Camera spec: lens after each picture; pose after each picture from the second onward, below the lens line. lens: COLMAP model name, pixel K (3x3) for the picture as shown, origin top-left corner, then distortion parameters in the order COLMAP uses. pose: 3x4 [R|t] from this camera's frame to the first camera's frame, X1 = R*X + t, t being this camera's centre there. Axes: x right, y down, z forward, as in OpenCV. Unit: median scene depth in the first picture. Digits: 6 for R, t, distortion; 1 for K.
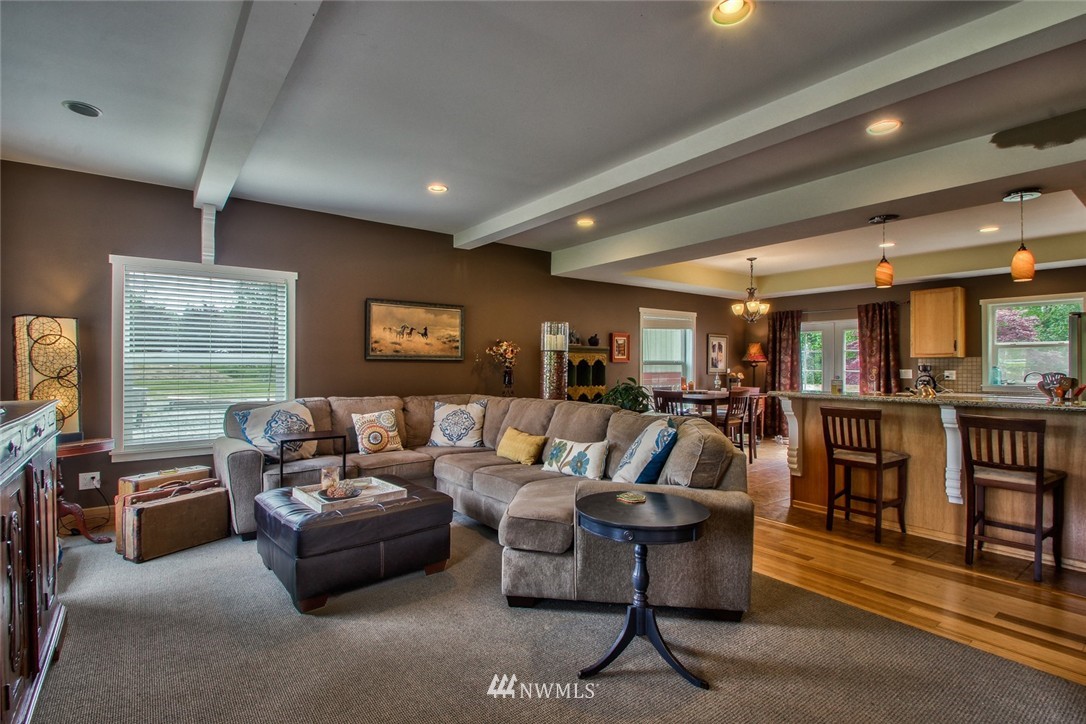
lens RADIAL K [[537.4, 0, 575.5], [0, 537.4, 358.2], [0, 0, 1]] dist [-0.002205, -0.010996]
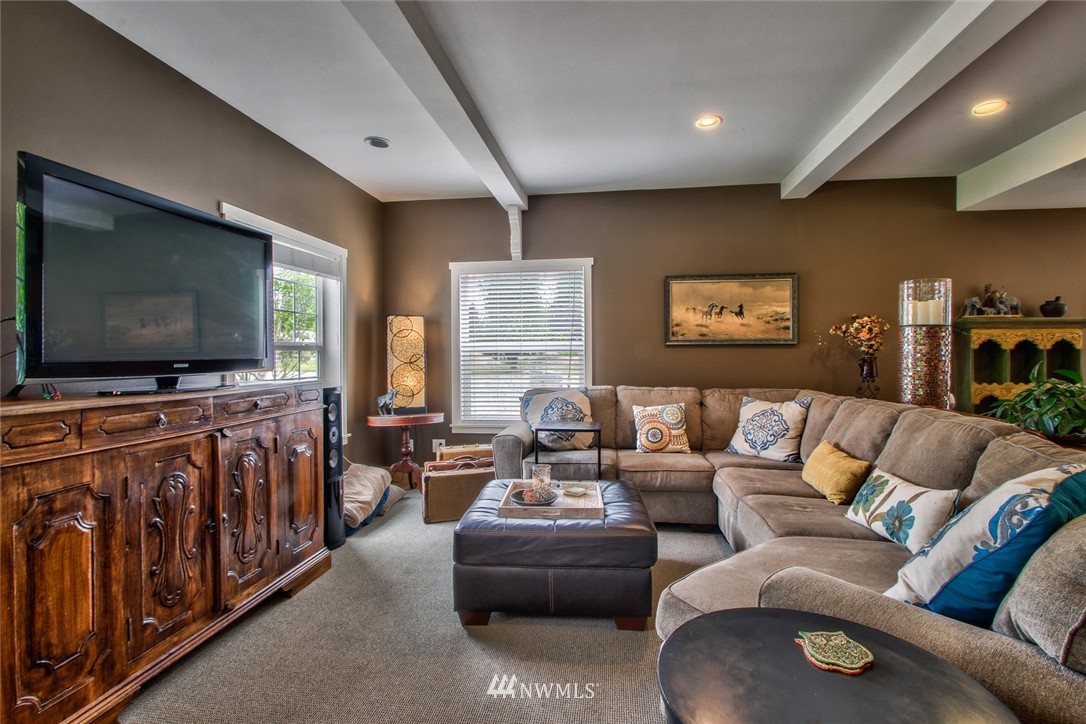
lens RADIAL K [[537.4, 0, 507.9], [0, 537.4, 348.8], [0, 0, 1]] dist [-0.002205, -0.010996]
pose [[0.660480, -0.013130, -0.750729, 0.109937], [0.016164, 0.999864, -0.003266, 0.007536], [0.750669, -0.009977, 0.660603, 0.227494]]
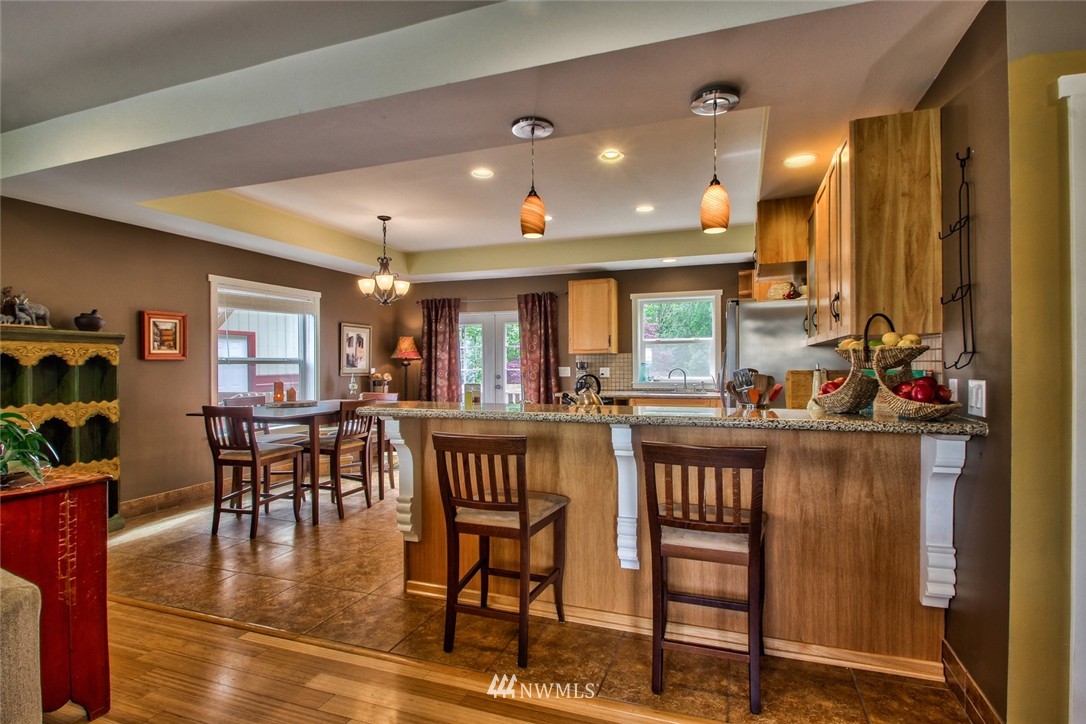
lens RADIAL K [[537.4, 0, 545.9], [0, 537.4, 362.9], [0, 0, 1]] dist [-0.002205, -0.010996]
pose [[0.869173, -0.006637, 0.494463, 0.250065], [0.002188, 0.999952, 0.009575, 0.009675], [-0.494503, -0.007241, 0.869146, 0.403439]]
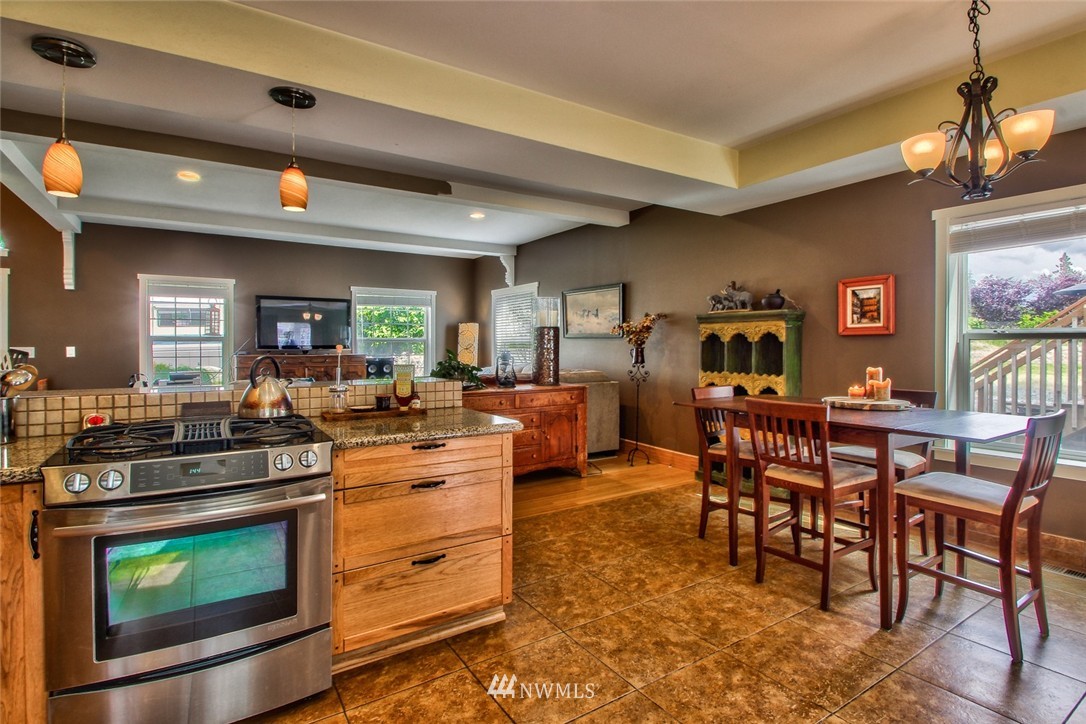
lens RADIAL K [[537.4, 0, 535.6], [0, 537.4, 362.5], [0, 0, 1]] dist [-0.002205, -0.010996]
pose [[-0.139201, 0.024181, -0.989969, 0.962774], [0.003588, 0.999708, 0.023915, 0.031058], [0.990258, -0.000223, -0.139247, 1.173486]]
